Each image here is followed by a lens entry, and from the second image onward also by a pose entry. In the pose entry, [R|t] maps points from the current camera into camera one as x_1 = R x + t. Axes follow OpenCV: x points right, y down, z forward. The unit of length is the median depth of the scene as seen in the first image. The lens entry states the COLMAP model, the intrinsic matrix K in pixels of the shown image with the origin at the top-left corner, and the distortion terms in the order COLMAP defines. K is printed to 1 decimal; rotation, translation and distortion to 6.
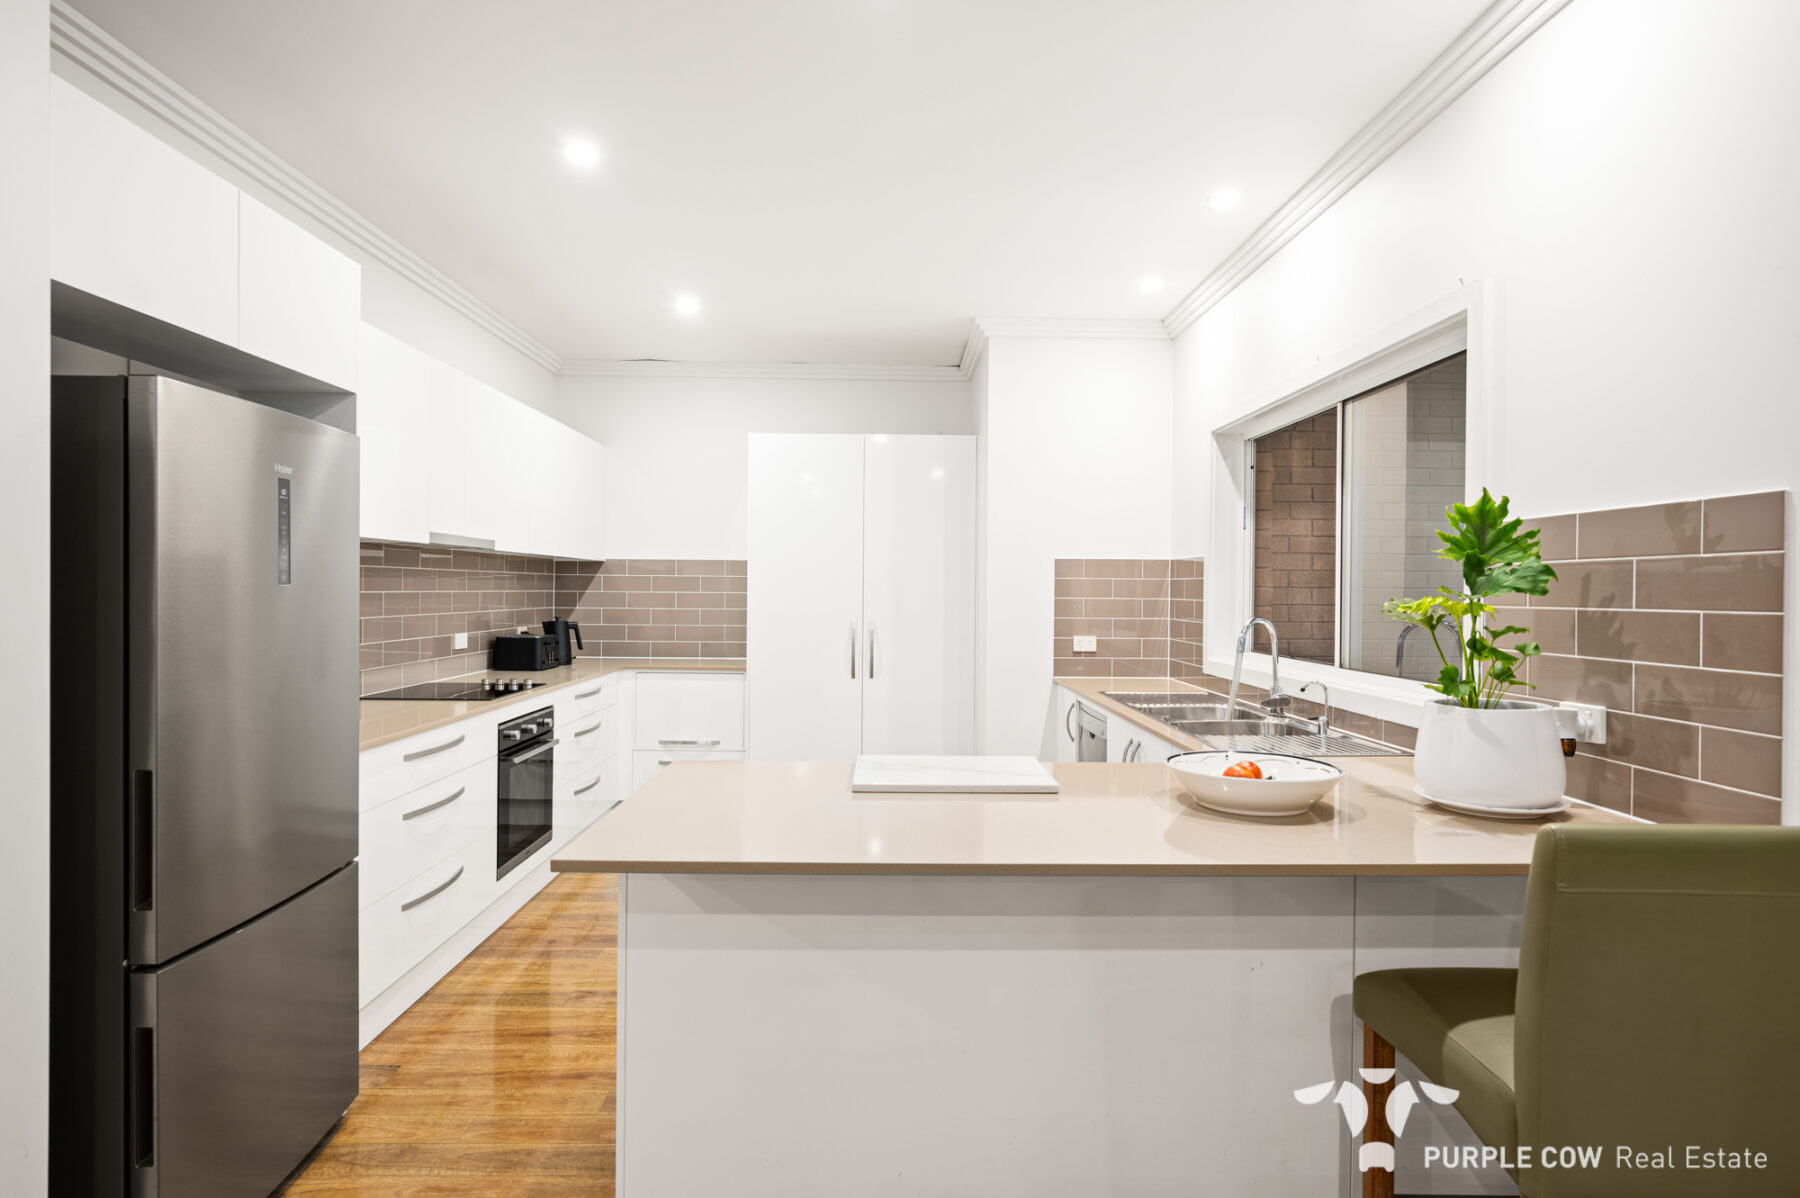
lens RADIAL K [[935.2, 0, 899.5], [0, 935.2, 593.6], [0, 0, 1]] dist [-0.000752, -0.000021]
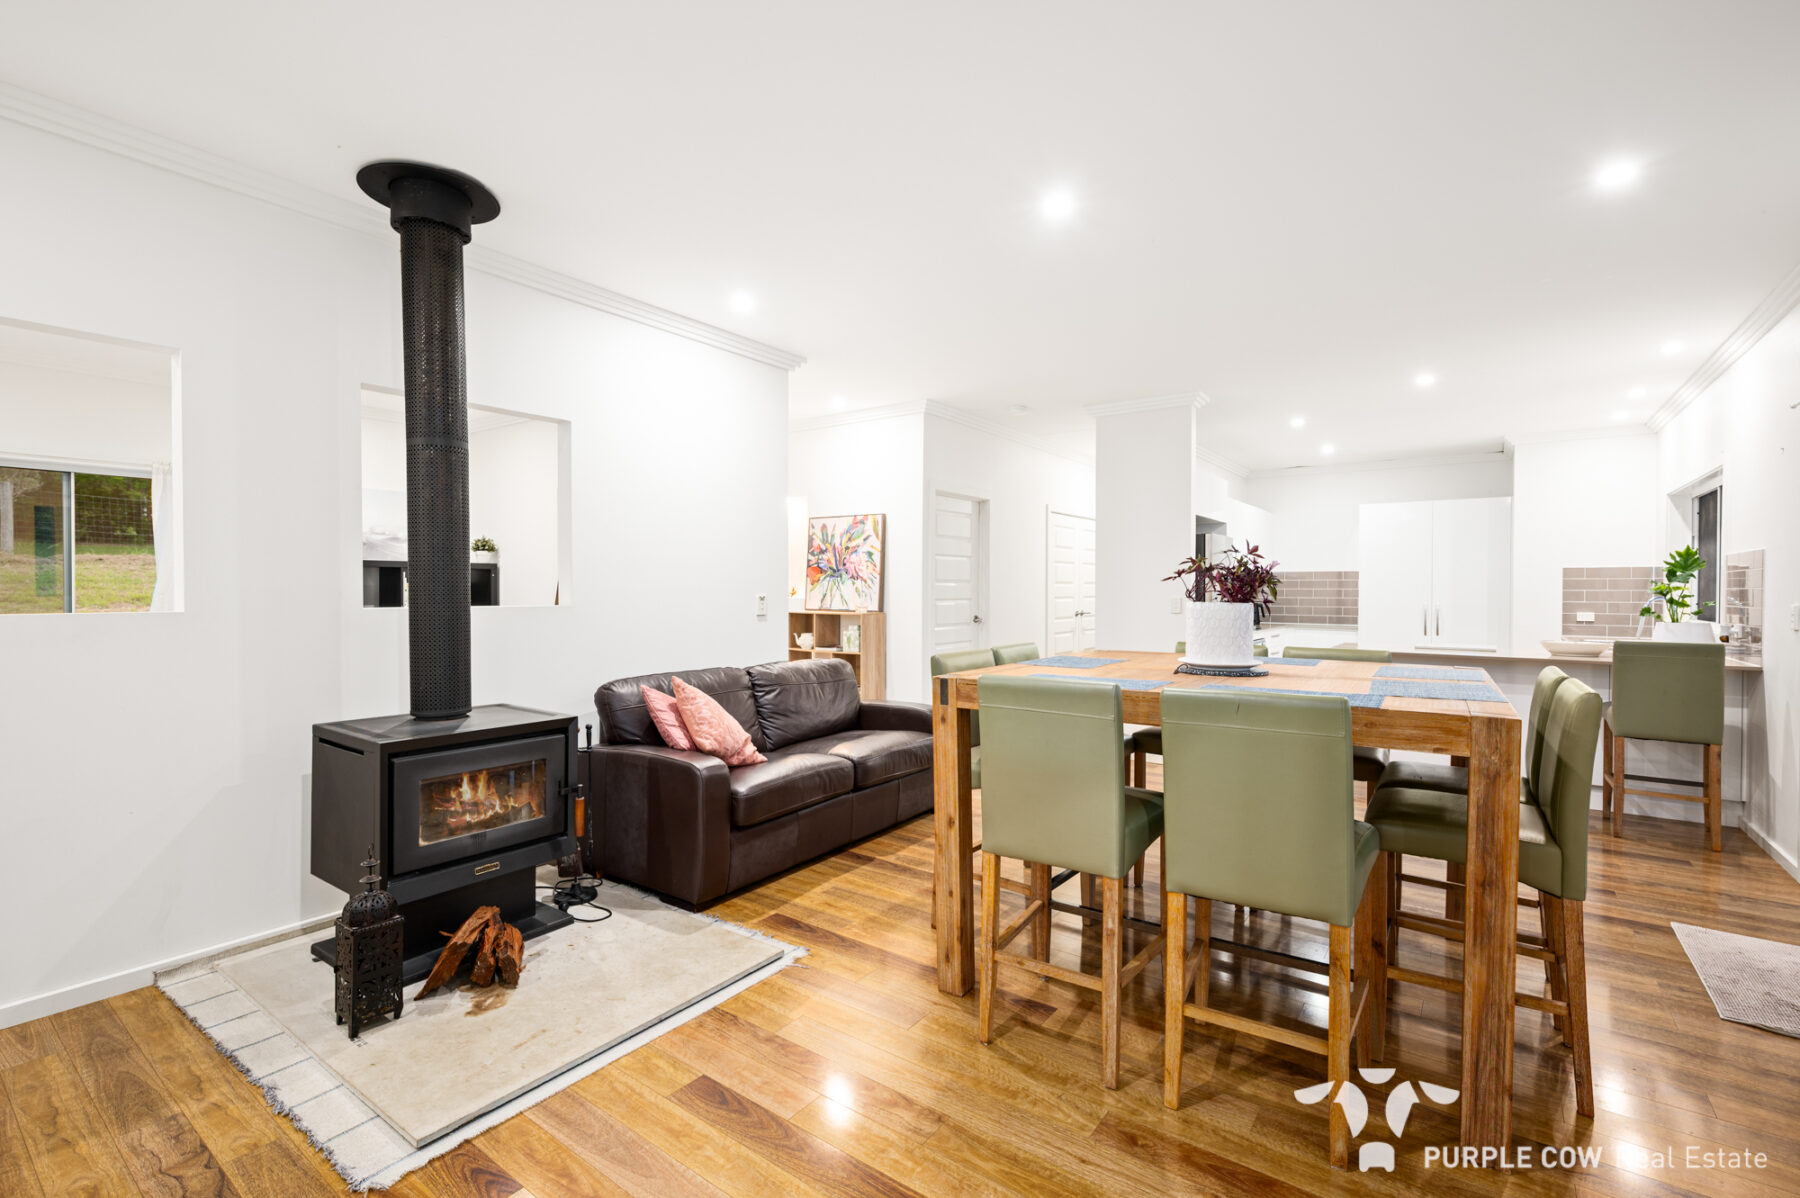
lens RADIAL K [[802.8, 0, 894.9], [0, 802.8, 592.7], [0, 0, 1]] dist [0.000415, 0.000028]
pose [[0.793414, -0.002444, -0.608677, 0.089505], [-0.001116, 0.999984, -0.005470, 0.018957], [0.608681, 0.005019, 0.793399, -0.955258]]
